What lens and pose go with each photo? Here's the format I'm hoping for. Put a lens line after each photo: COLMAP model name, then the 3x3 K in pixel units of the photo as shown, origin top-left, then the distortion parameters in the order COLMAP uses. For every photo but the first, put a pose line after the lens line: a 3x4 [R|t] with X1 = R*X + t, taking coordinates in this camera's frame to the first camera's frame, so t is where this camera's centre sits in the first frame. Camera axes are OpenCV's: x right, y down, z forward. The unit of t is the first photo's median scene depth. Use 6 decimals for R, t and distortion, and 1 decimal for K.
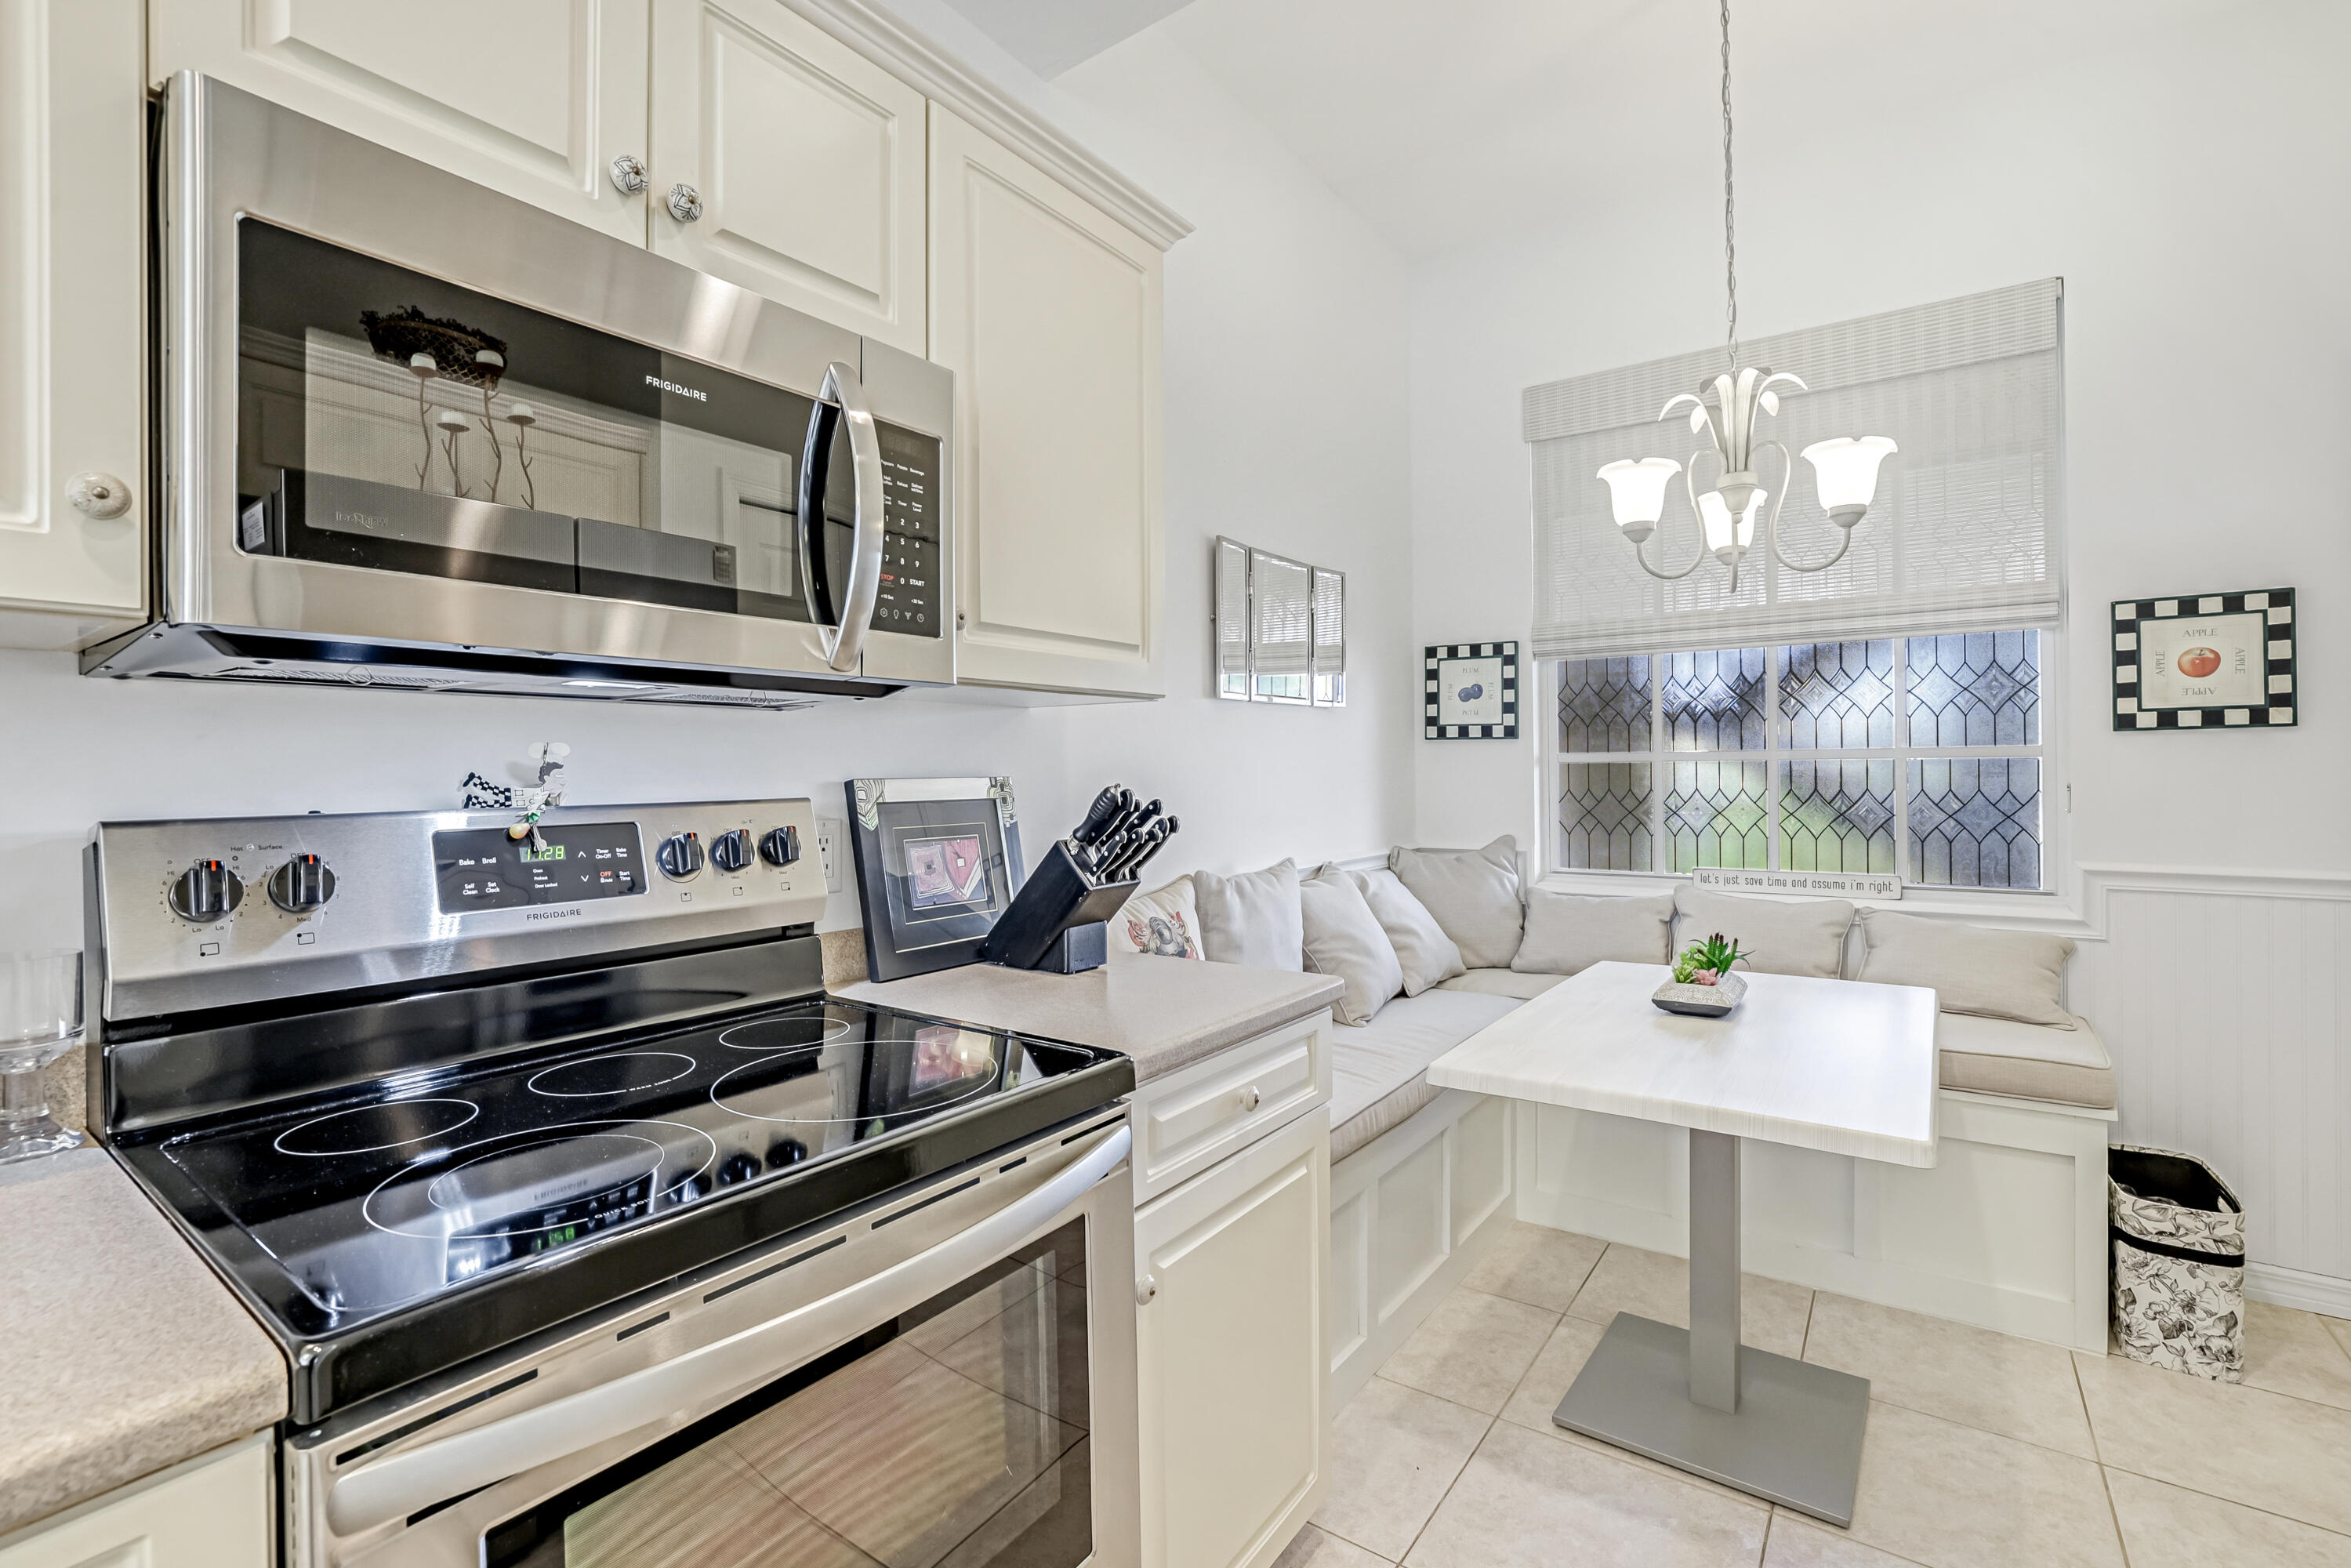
lens RADIAL K [[1042.4, 0, 1171.4], [0, 1042.4, 777.5], [0, 0, 1]] dist [-0.010872, 0.001915]
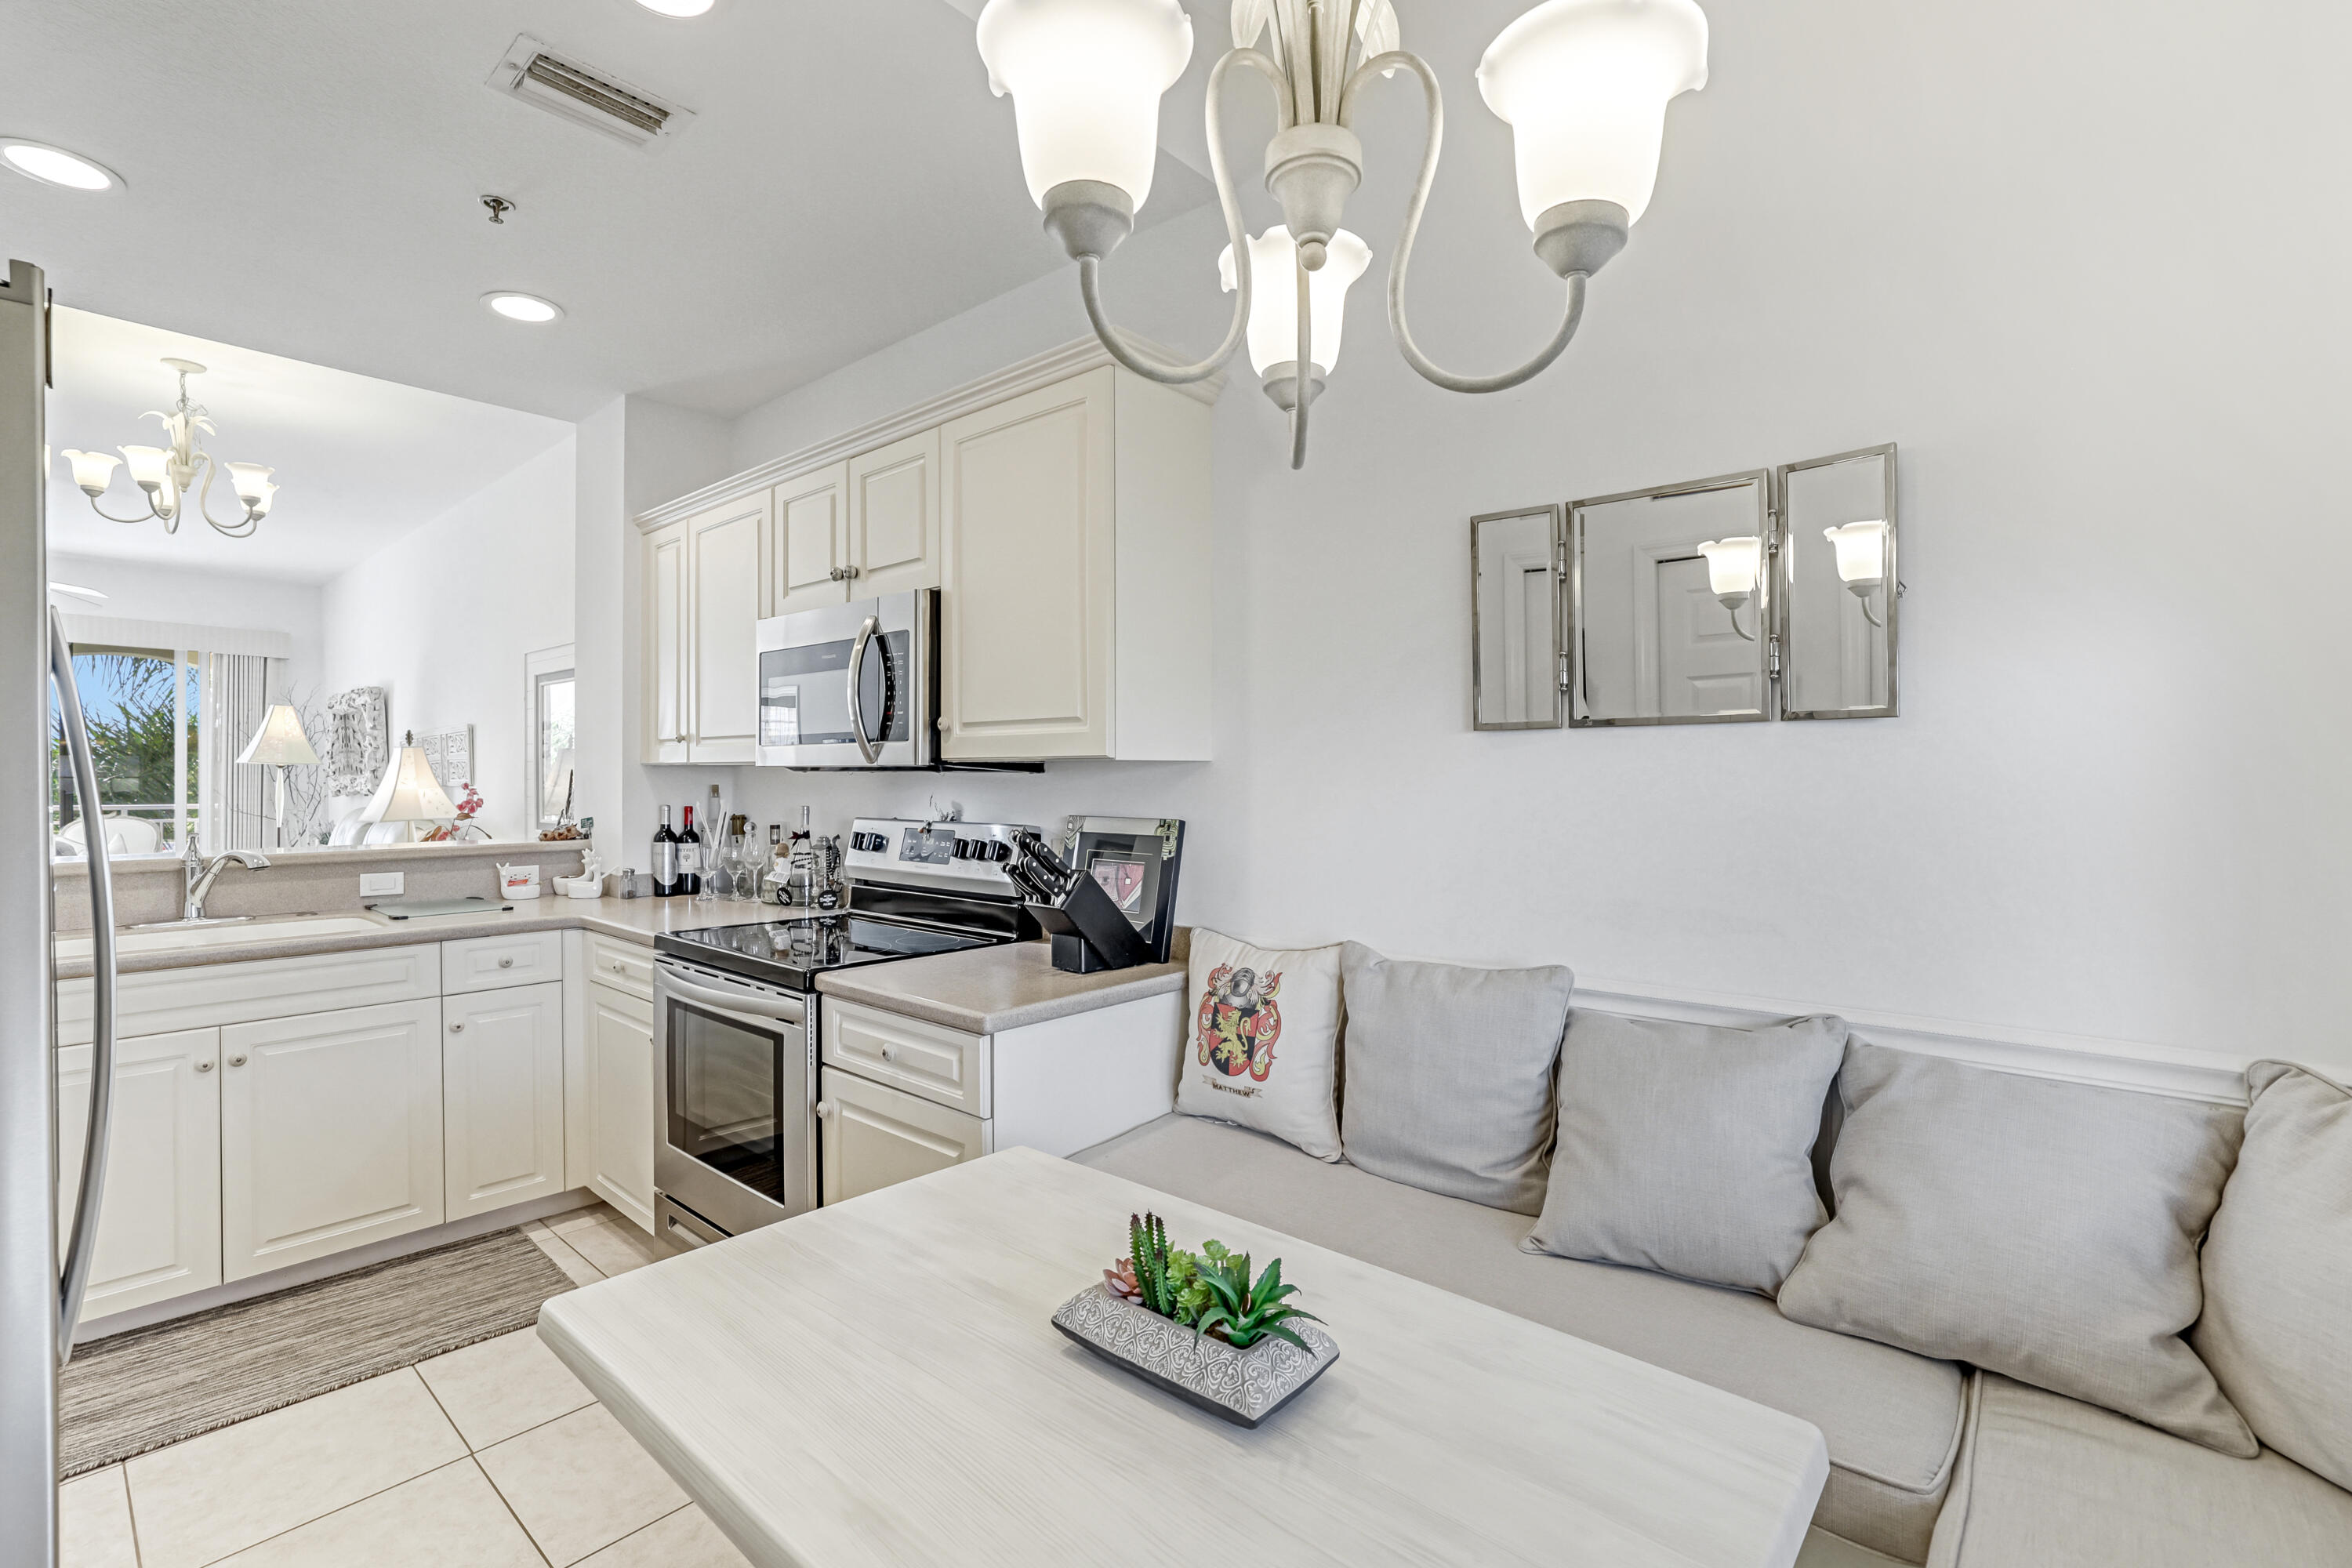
lens RADIAL K [[1042.8, 0, 1174.7], [0, 1042.8, 778.0], [0, 0, 1]] dist [-0.010872, 0.001915]
pose [[-0.093230, 0.006770, -0.995622, 0.667791], [-0.010140, 0.999919, 0.007749, -0.037185], [0.995593, 0.010818, -0.093154, 0.698296]]
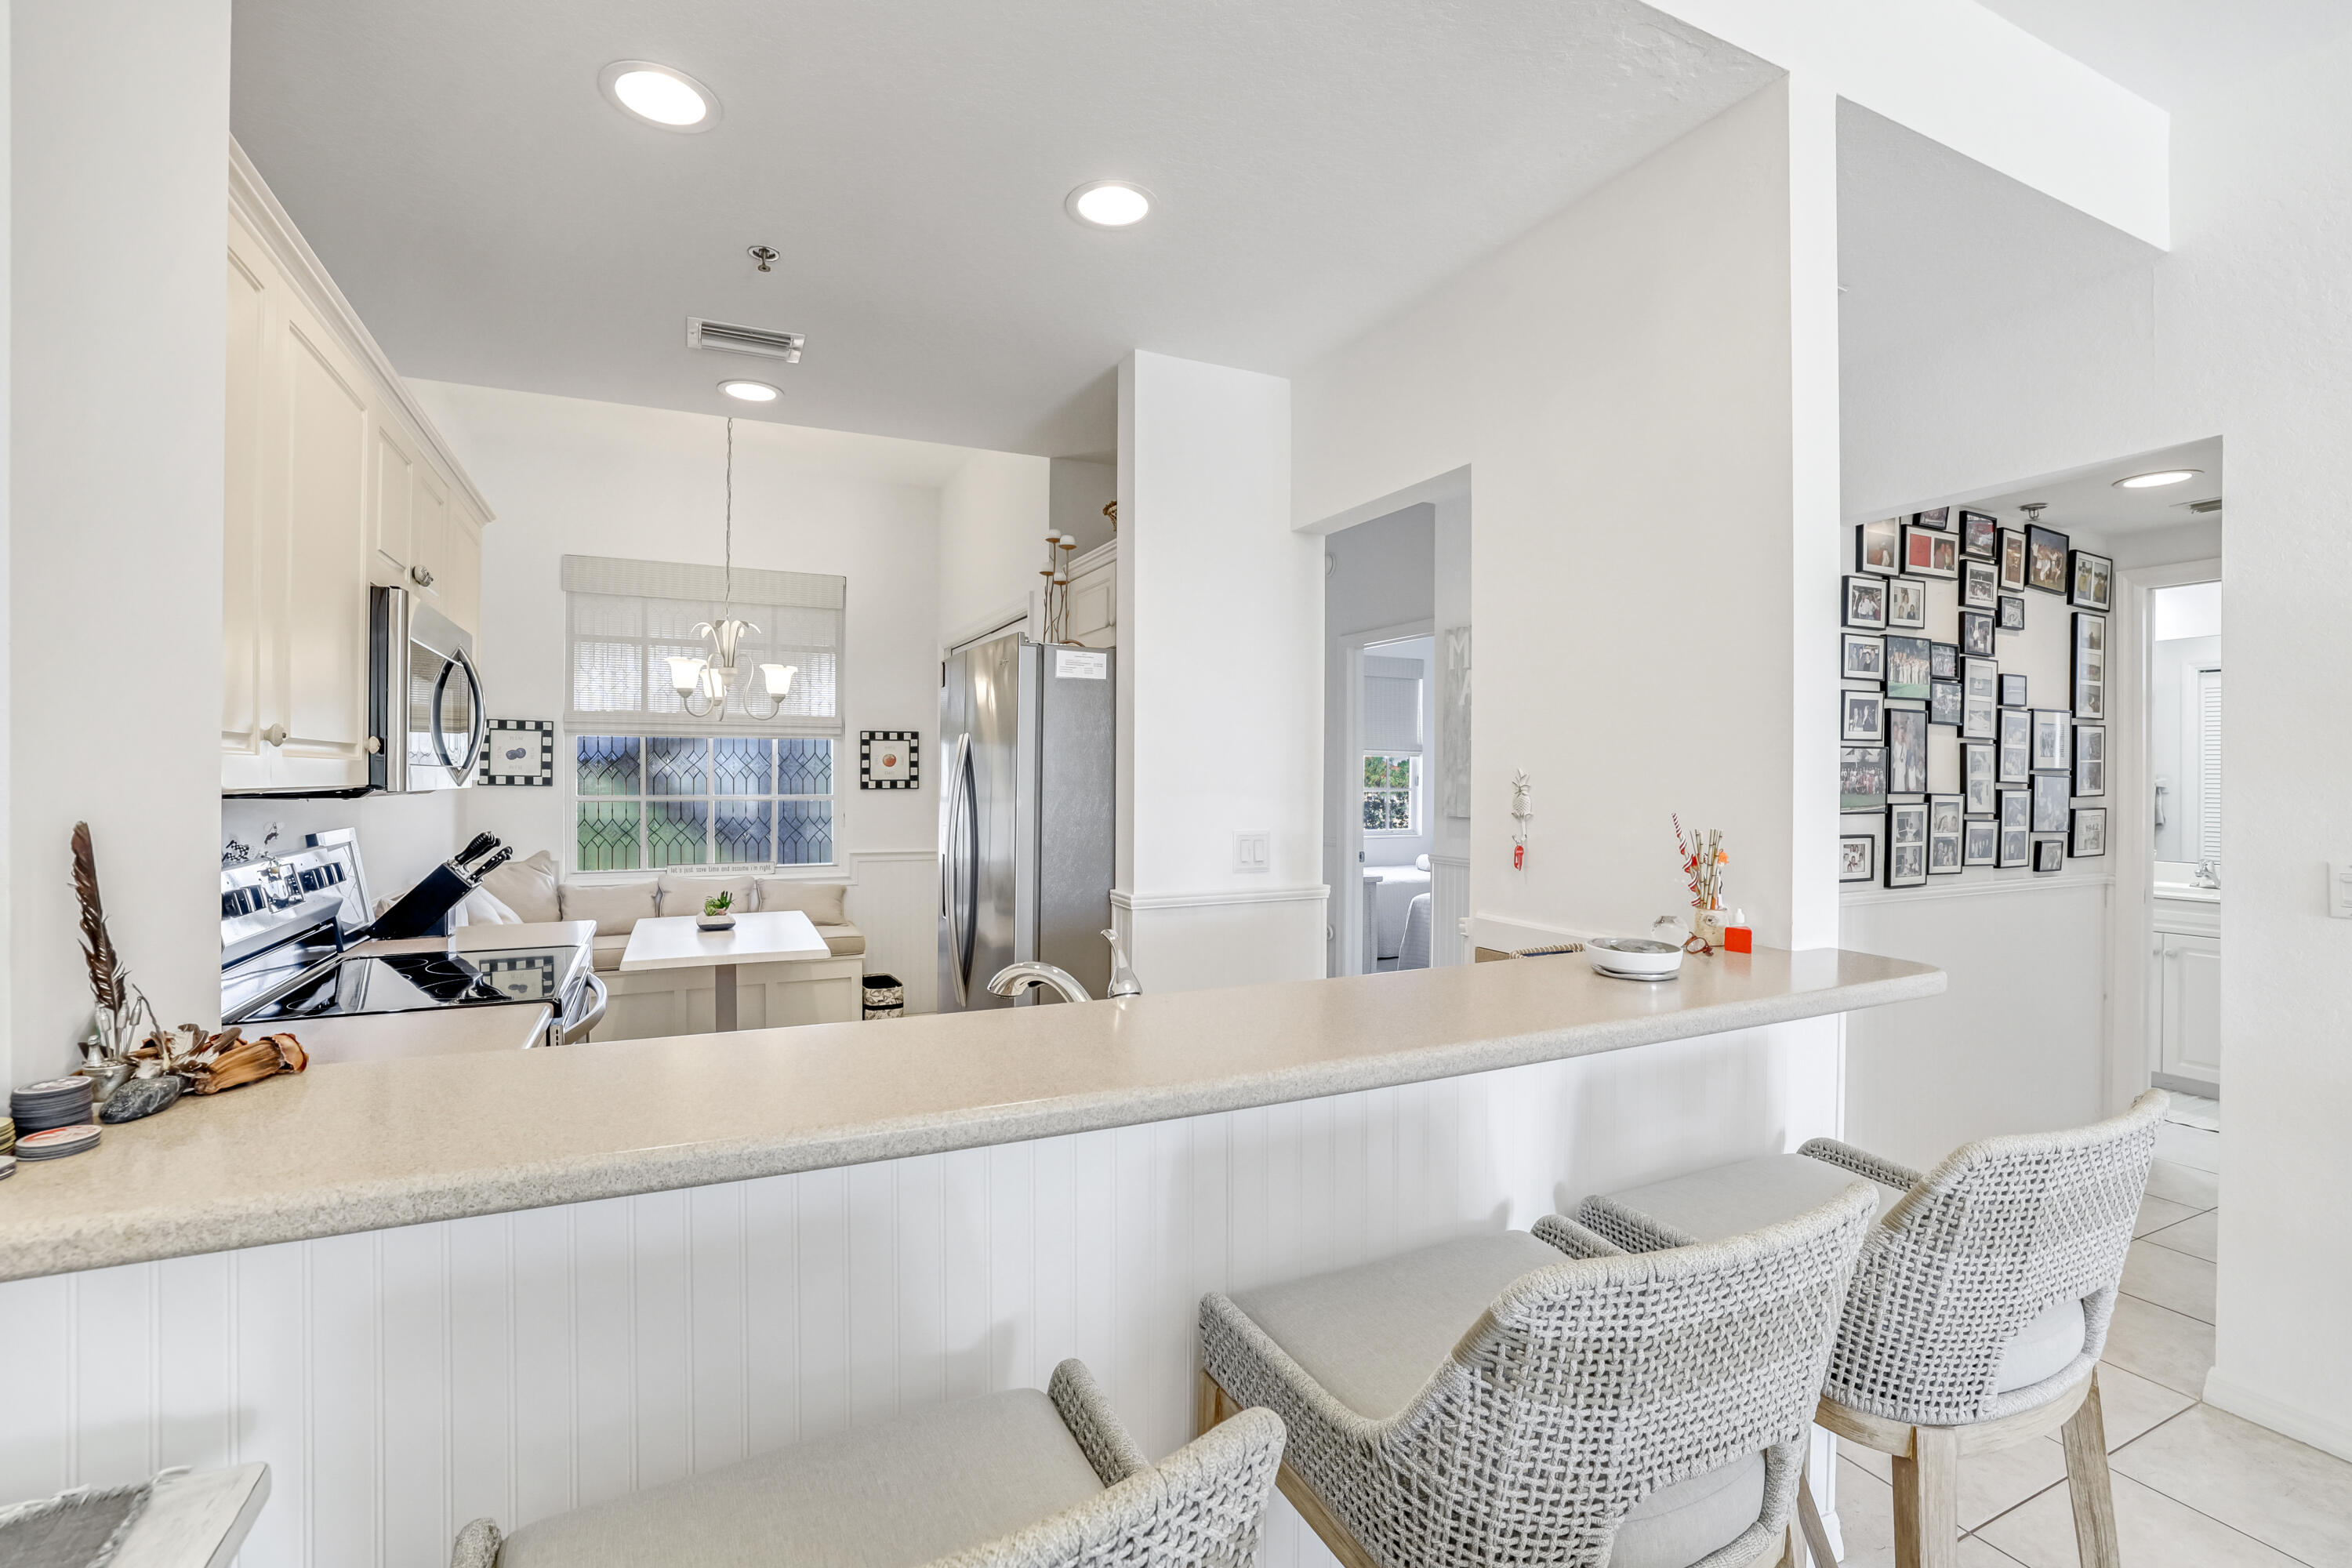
lens RADIAL K [[1042.8, 0, 1173.0], [0, 1042.8, 781.2], [0, 0, 1]] dist [-0.010872, 0.001915]
pose [[0.481430, 0.007489, 0.876453, -0.732040], [-0.003383, 0.999972, -0.006686, -0.050401], [-0.876478, 0.000254, 0.481442, -0.669167]]
